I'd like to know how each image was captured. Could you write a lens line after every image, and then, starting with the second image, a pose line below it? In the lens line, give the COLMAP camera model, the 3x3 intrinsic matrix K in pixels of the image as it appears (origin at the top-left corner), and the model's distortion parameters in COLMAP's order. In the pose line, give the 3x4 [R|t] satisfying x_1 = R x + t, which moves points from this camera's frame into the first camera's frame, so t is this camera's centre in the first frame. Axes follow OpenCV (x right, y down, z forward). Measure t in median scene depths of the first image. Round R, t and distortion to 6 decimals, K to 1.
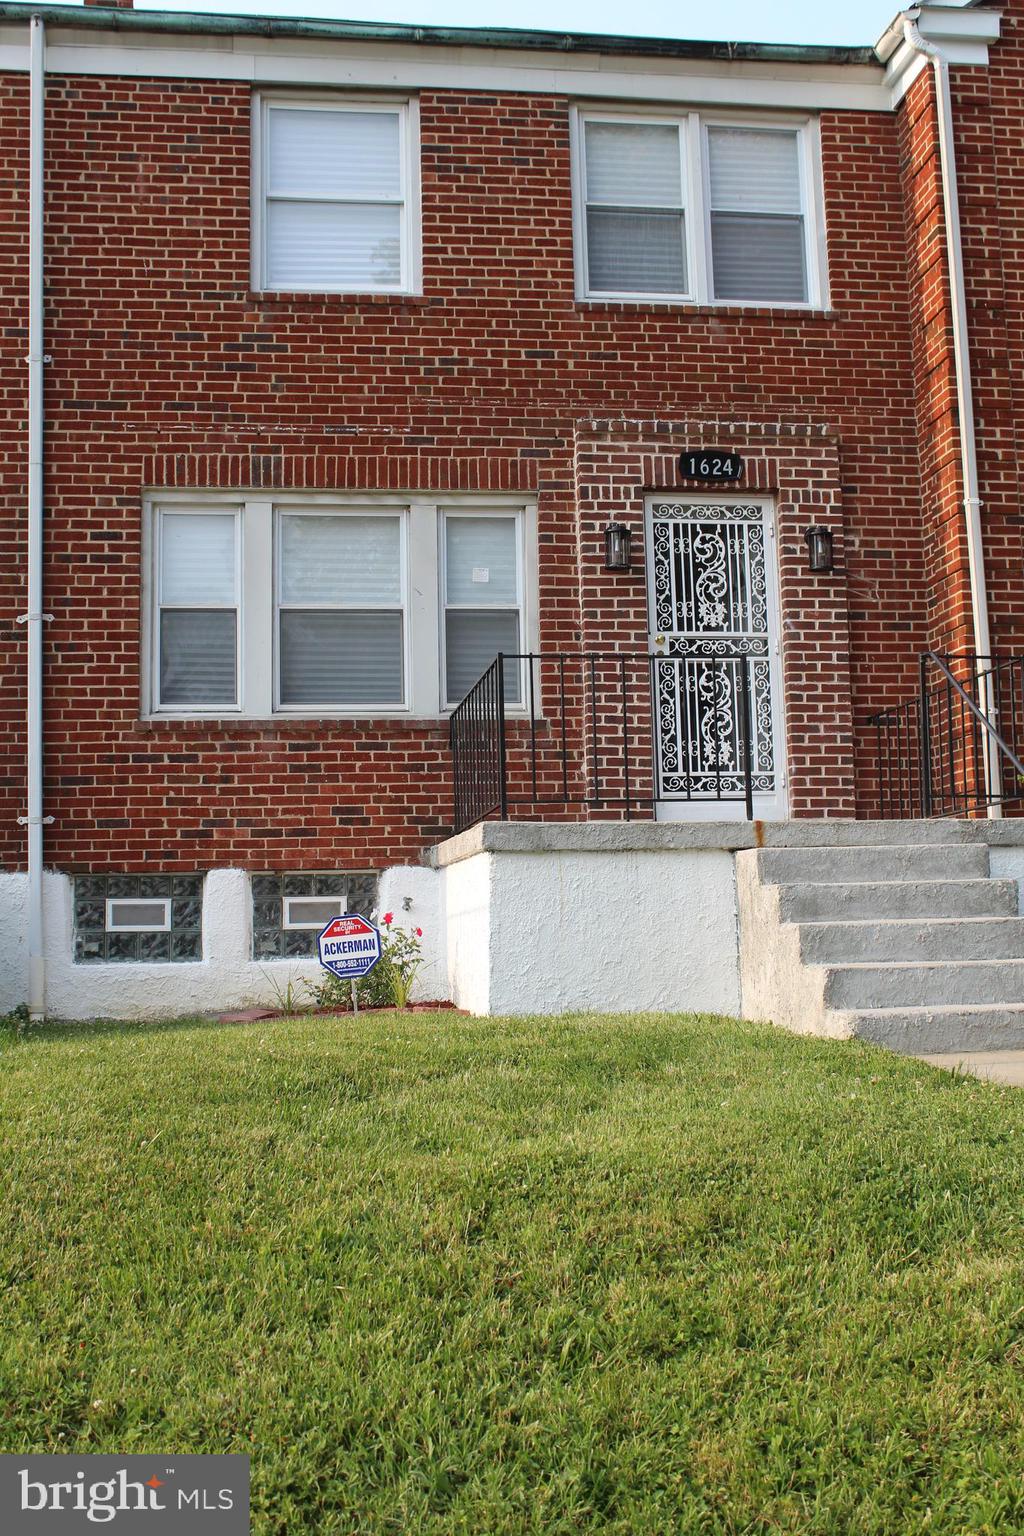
lens RADIAL K [[1835.3, 0, 512.0], [0, 1835.3, 768.0], [0, 0, 1]] dist [-0.088470, 0.168523]
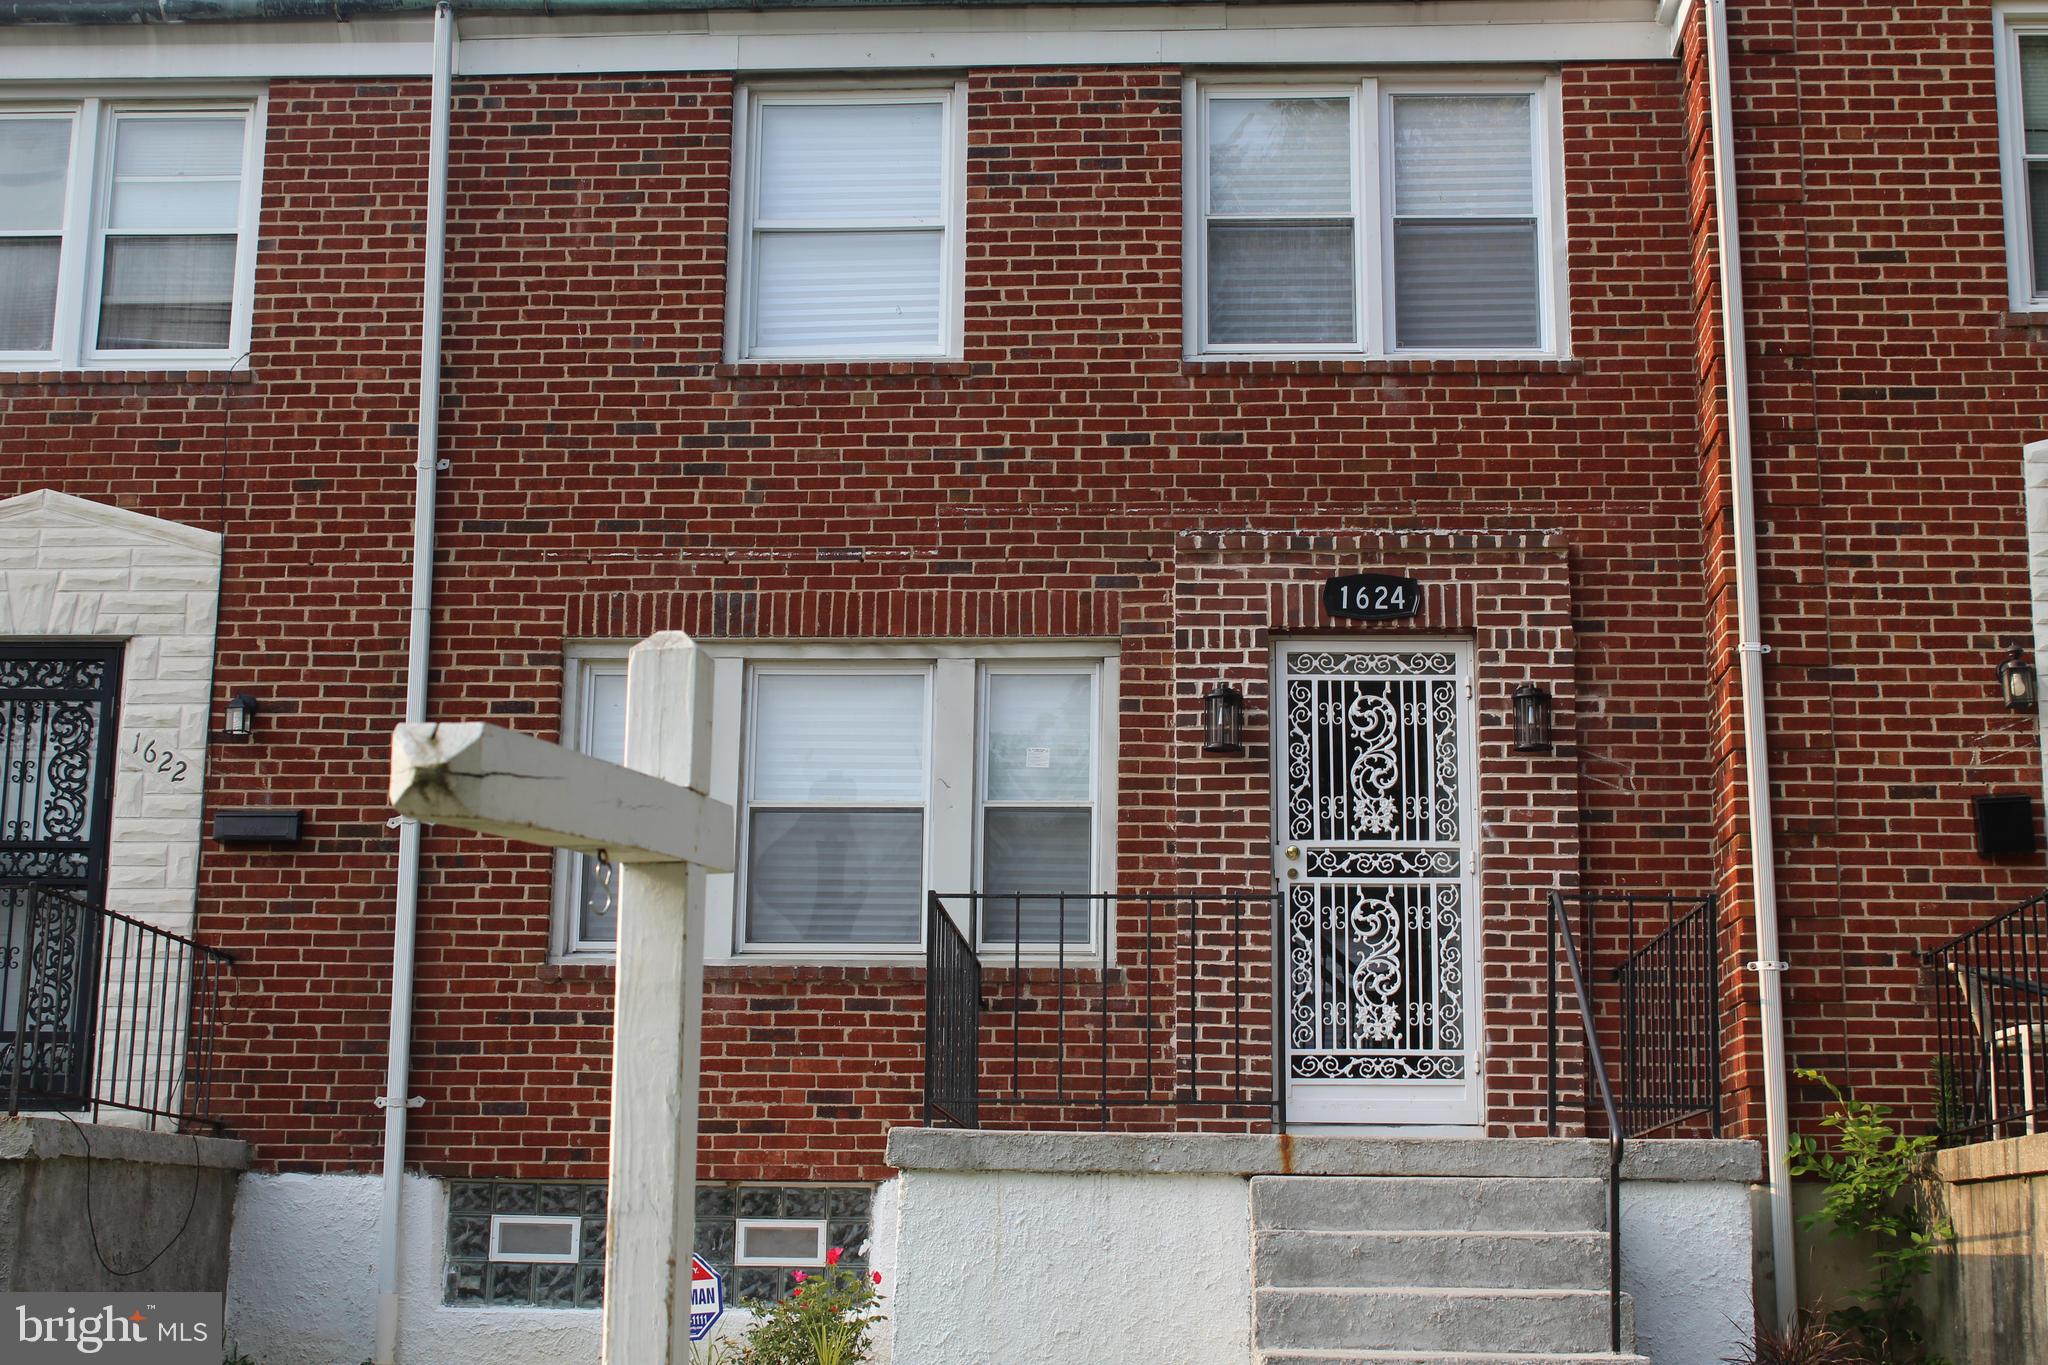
lens RADIAL K [[3060.1, 0, 1024.0], [0, 3060.1, 682.5], [0, 0, 1]] dist [-0.011804, 0.021761]
pose [[0.977799, -0.006355, -0.209450, 0.222364], [-0.013330, 0.995629, -0.092438, -0.026548], [0.209122, 0.093178, 0.973440, -0.133651]]
